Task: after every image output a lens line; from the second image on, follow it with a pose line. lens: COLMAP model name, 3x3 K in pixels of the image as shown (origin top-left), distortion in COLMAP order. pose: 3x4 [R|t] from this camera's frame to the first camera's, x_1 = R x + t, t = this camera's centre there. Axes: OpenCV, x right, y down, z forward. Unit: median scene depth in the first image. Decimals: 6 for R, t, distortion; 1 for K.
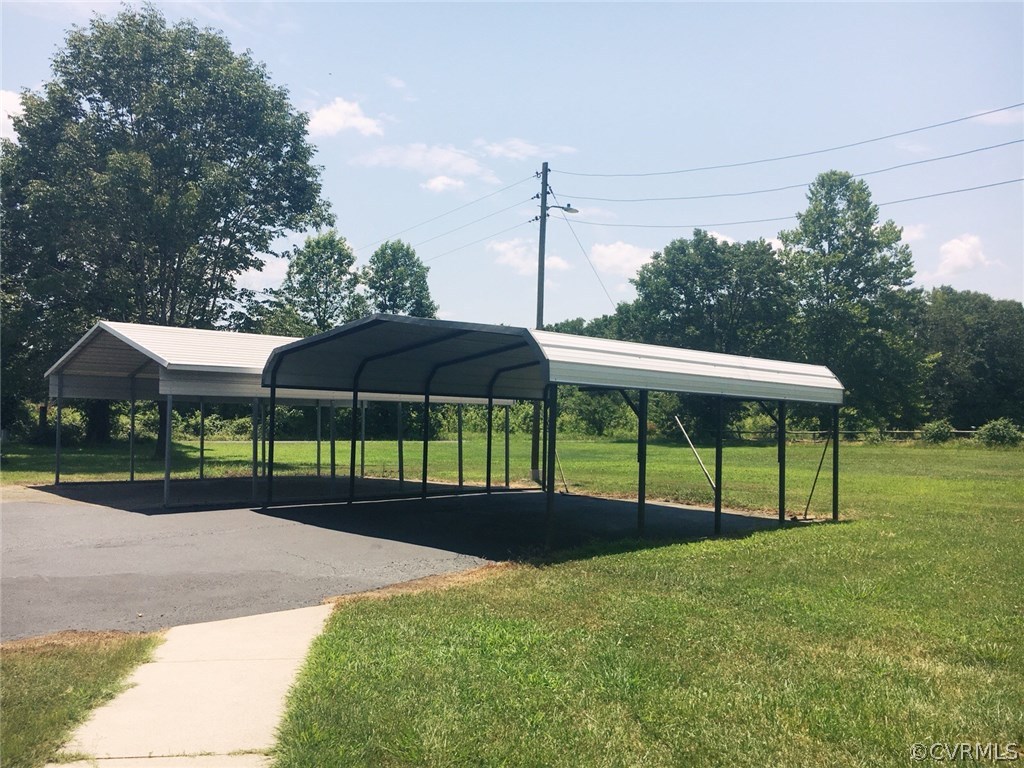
lens RADIAL K [[867.5, 0, 512.0], [0, 867.5, 384.0], [0, 0, 1]] dist [0.002474, -0.125200]
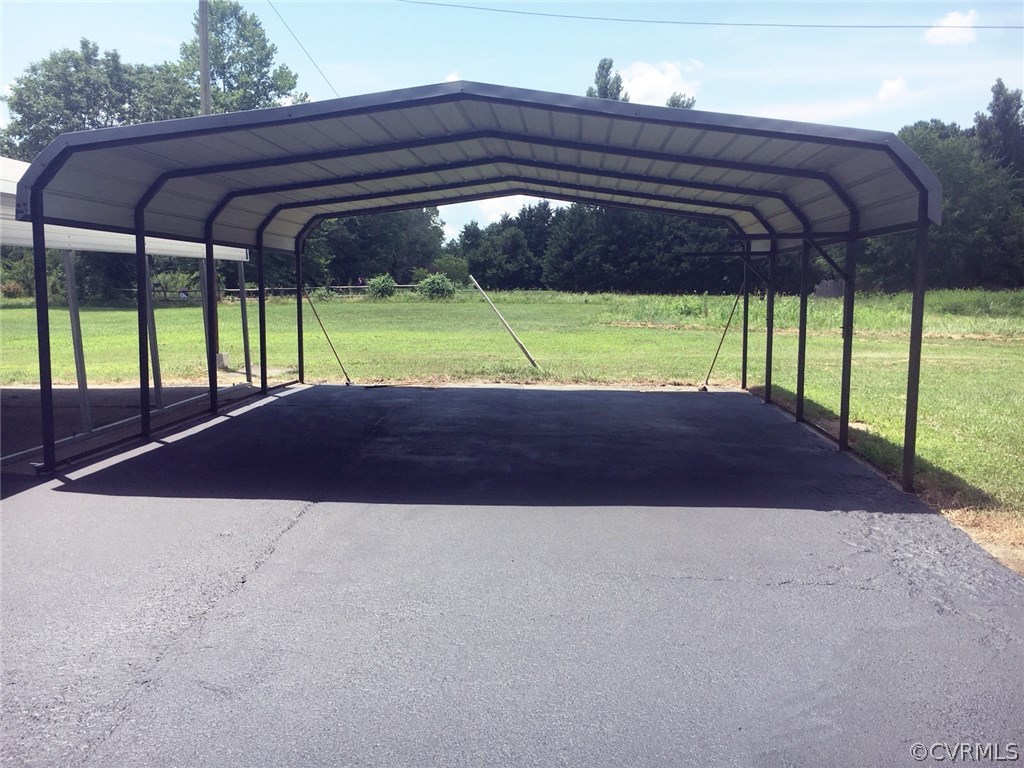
lens RADIAL K [[867.5, 0, 512.0], [0, 867.5, 384.0], [0, 0, 1]] dist [0.002474, -0.125200]
pose [[0.697228, -0.096809, 0.710282, -0.137149], [-0.021826, 0.987513, 0.156019, 0.006687], [-0.716517, -0.124283, 0.686409, 0.180530]]
